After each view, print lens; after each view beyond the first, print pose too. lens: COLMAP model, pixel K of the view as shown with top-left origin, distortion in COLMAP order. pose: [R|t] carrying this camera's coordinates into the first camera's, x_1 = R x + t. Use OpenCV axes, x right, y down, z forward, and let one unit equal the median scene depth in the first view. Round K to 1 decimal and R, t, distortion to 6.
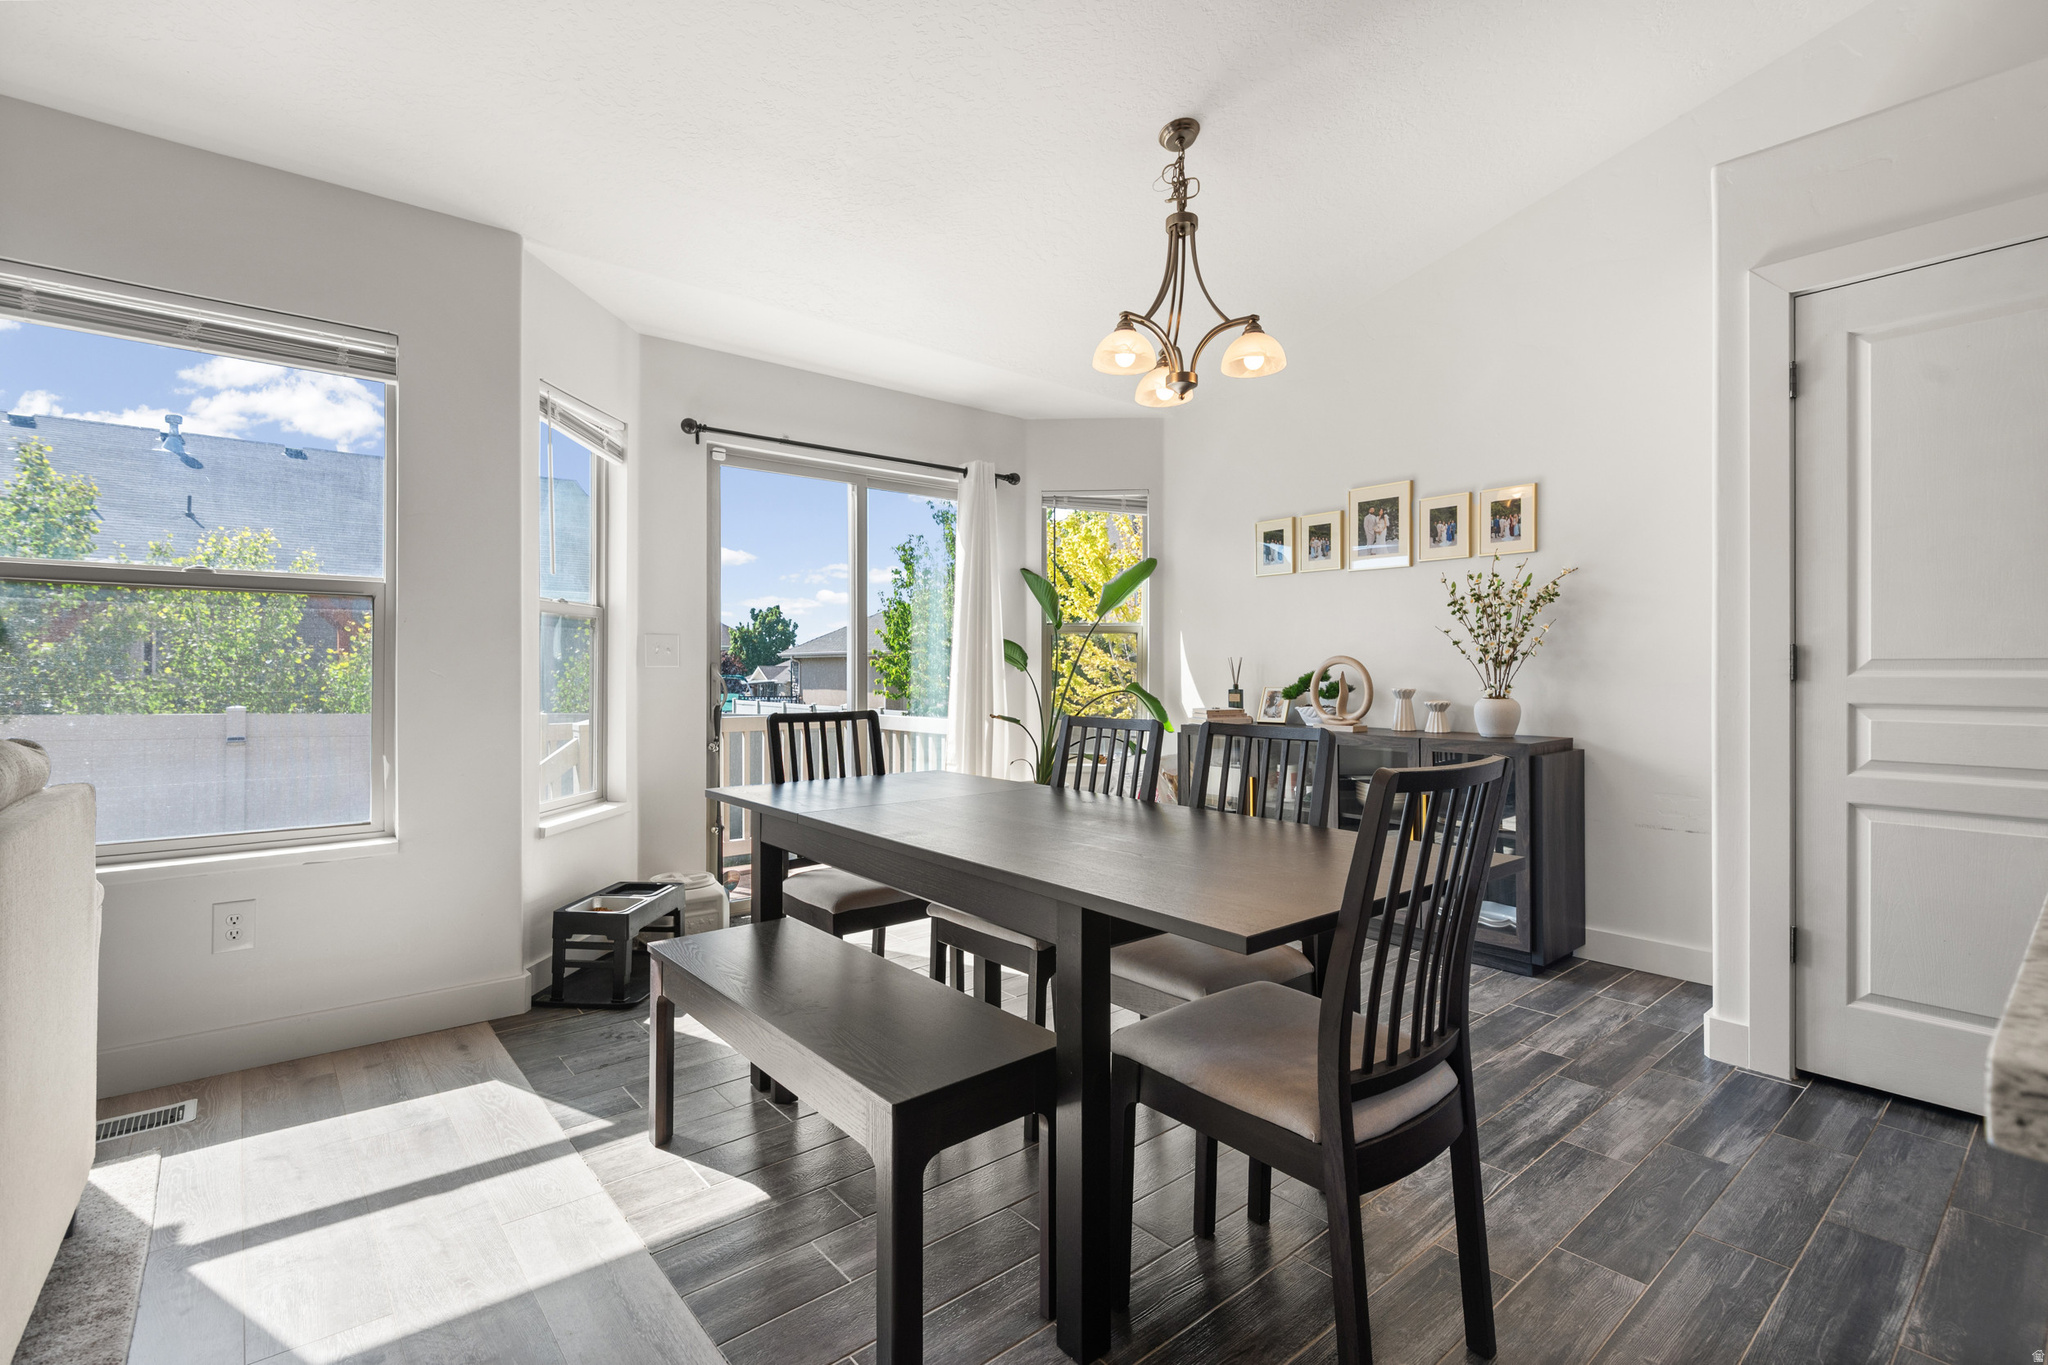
lens RADIAL K [[935.3, 0, 1024.6], [0, 935.3, 671.3], [0, 0, 1]] dist [0.000448, -0.000334]
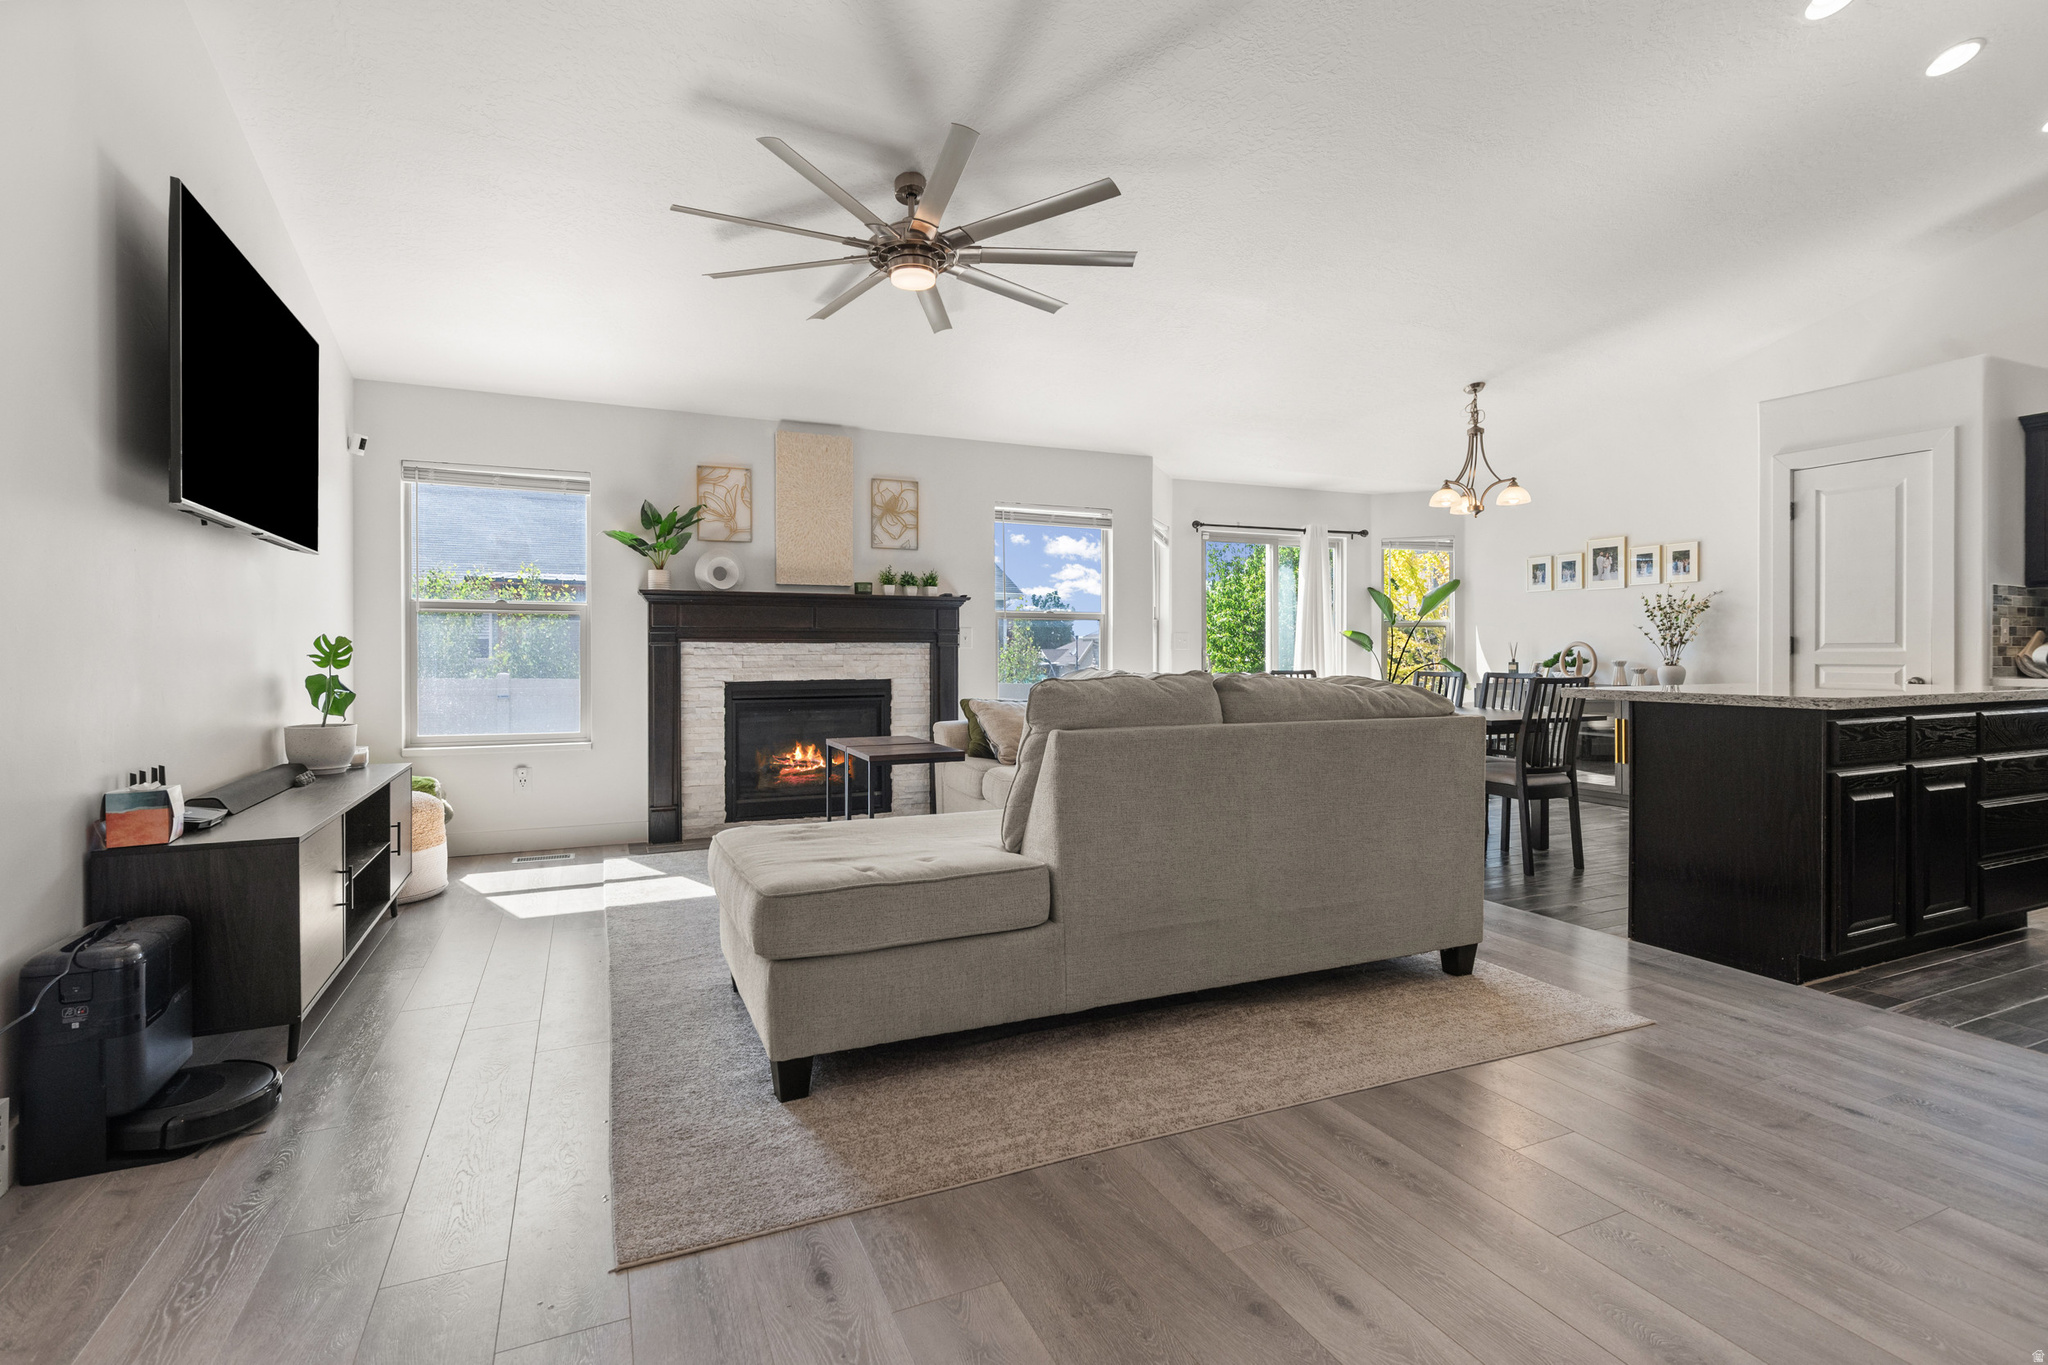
lens RADIAL K [[960.1, 0, 1020.6], [0, 960.1, 662.3], [0, 0, 1]] dist [-0.000485, -0.000723]
pose [[0.960722, -0.001042, -0.277512, -0.162413], [0.003363, 0.999963, 0.007888, 0.004537], [0.277493, -0.008511, 0.960690, -1.023390]]
